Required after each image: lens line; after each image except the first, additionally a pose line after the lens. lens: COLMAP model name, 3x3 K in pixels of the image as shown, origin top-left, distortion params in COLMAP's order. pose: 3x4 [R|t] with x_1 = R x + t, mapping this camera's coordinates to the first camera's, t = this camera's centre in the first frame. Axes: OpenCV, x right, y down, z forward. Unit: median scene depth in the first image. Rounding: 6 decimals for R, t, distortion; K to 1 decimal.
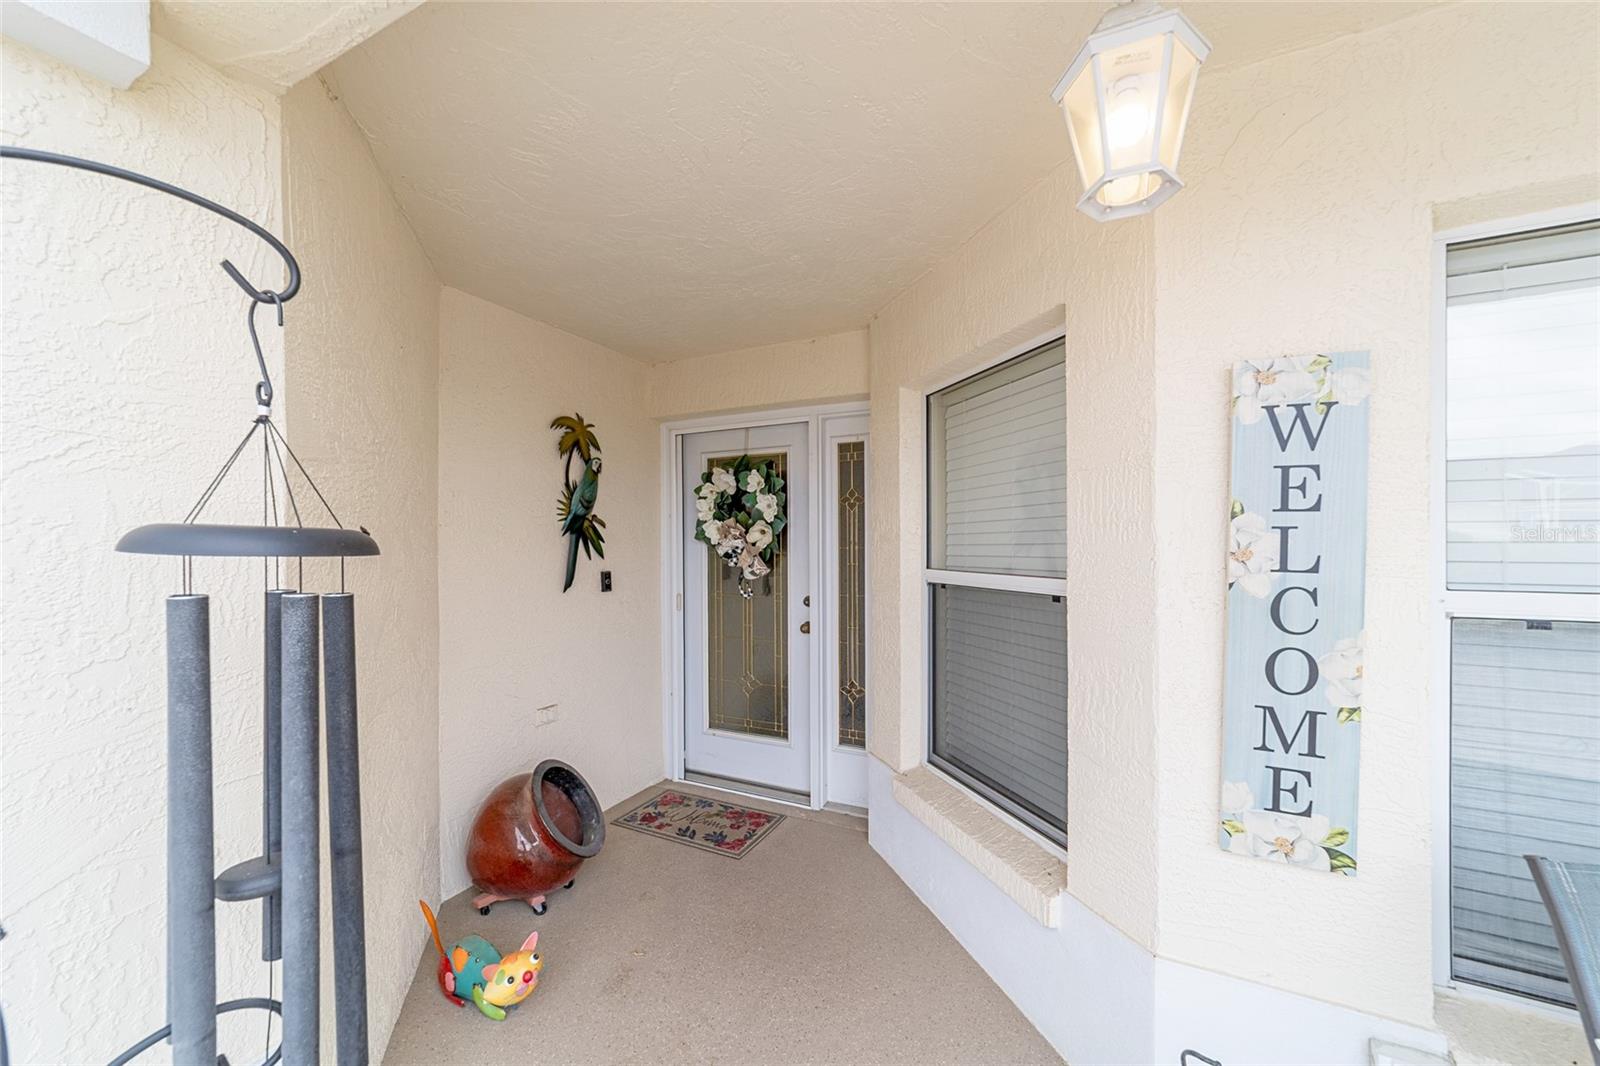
lens RADIAL K [[610.4, 0, 792.7], [0, 610.4, 541.4], [0, 0, 1]] dist [-0.000152, 0.000219]
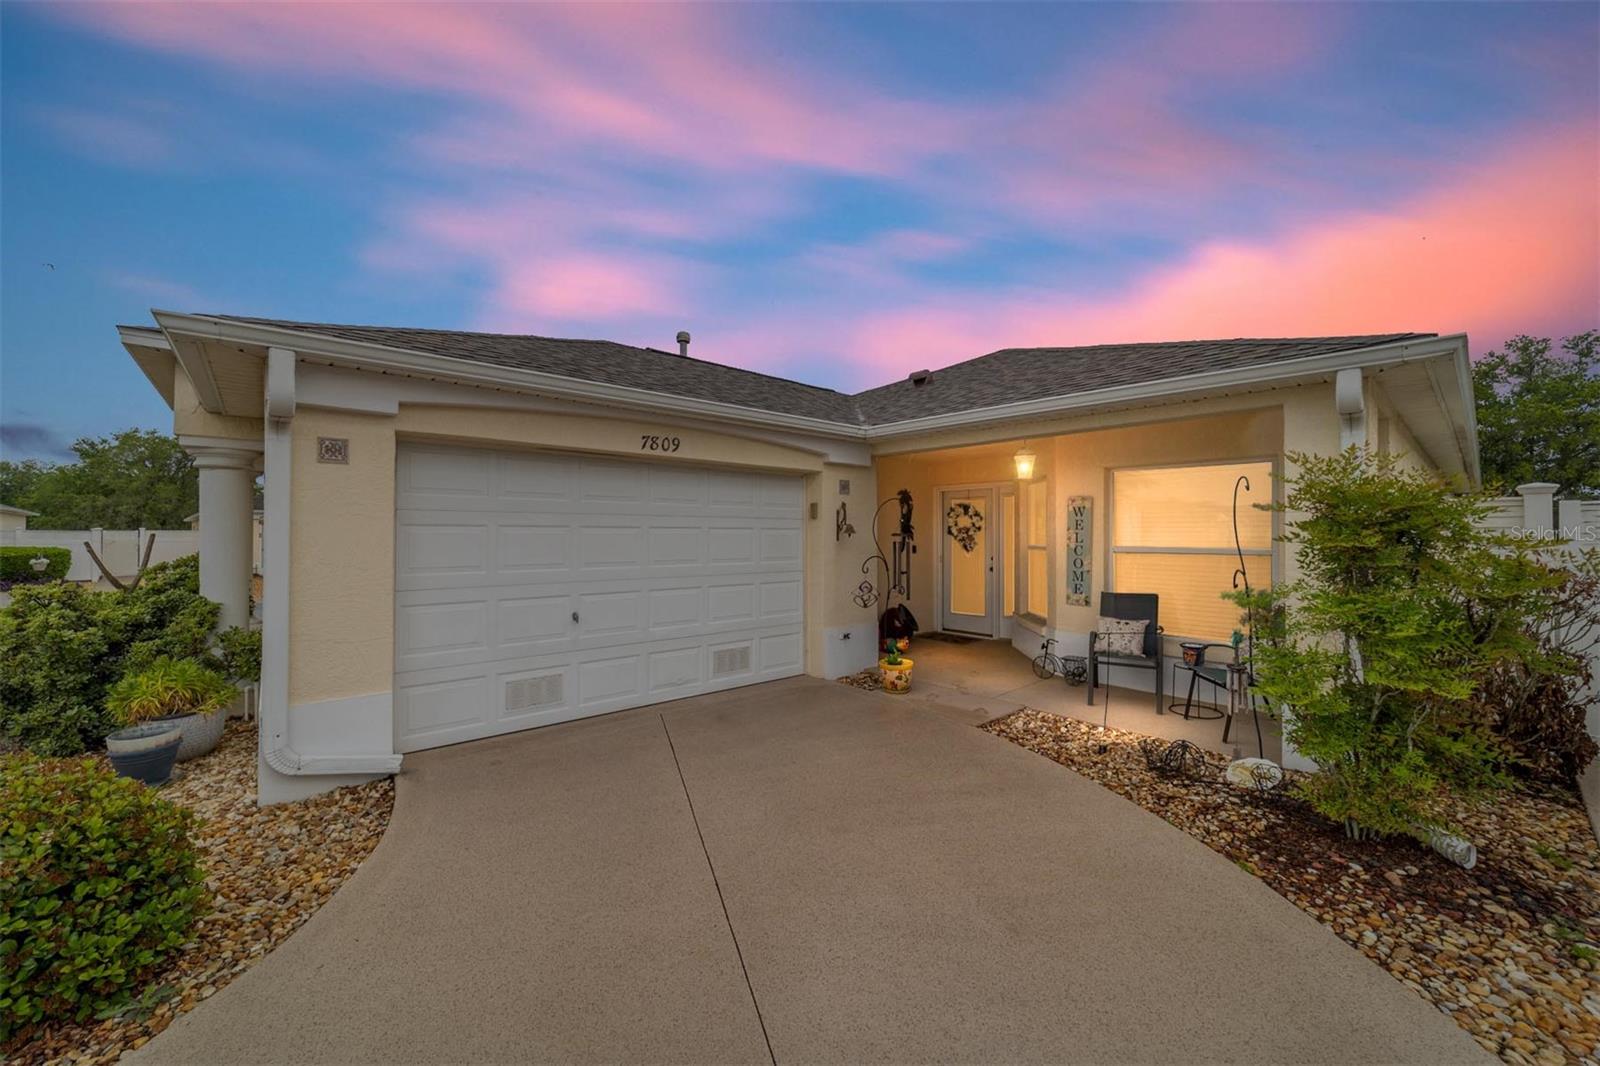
lens RADIAL K [[610.4, 0, 797.6], [0, 610.4, 535.0], [0, 0, 1]] dist [-0.000152, 0.000219]
pose [[0.925754, 0.007450, -0.378054, 0.233523], [-0.006182, 0.999970, 0.004567, -0.006231], [0.378077, -0.001891, 0.925772, -1.666863]]
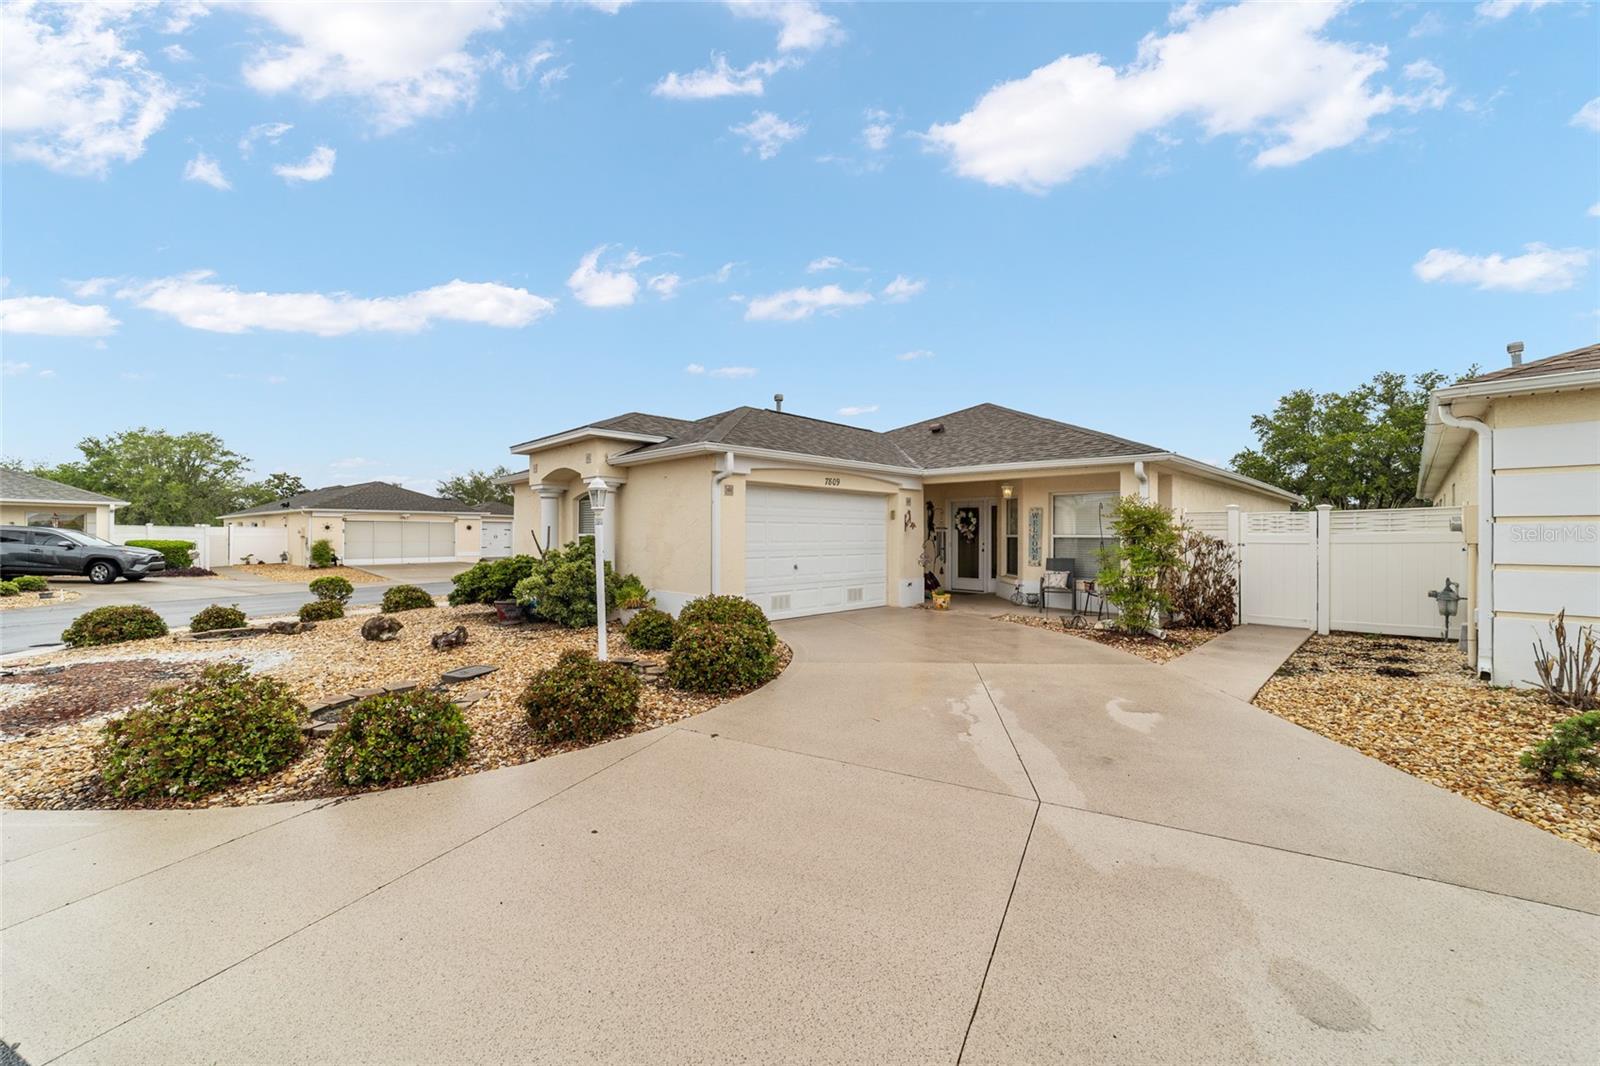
lens RADIAL K [[610.4, 0, 803.5], [0, 610.4, 530.7], [0, 0, 1]] dist [-0.000152, 0.000219]
pose [[0.950183, 0.007370, -0.311606, 0.153493], [-0.008641, 0.999959, -0.002700, 0.030558], [0.311573, 0.005258, 0.950208, -3.345772]]
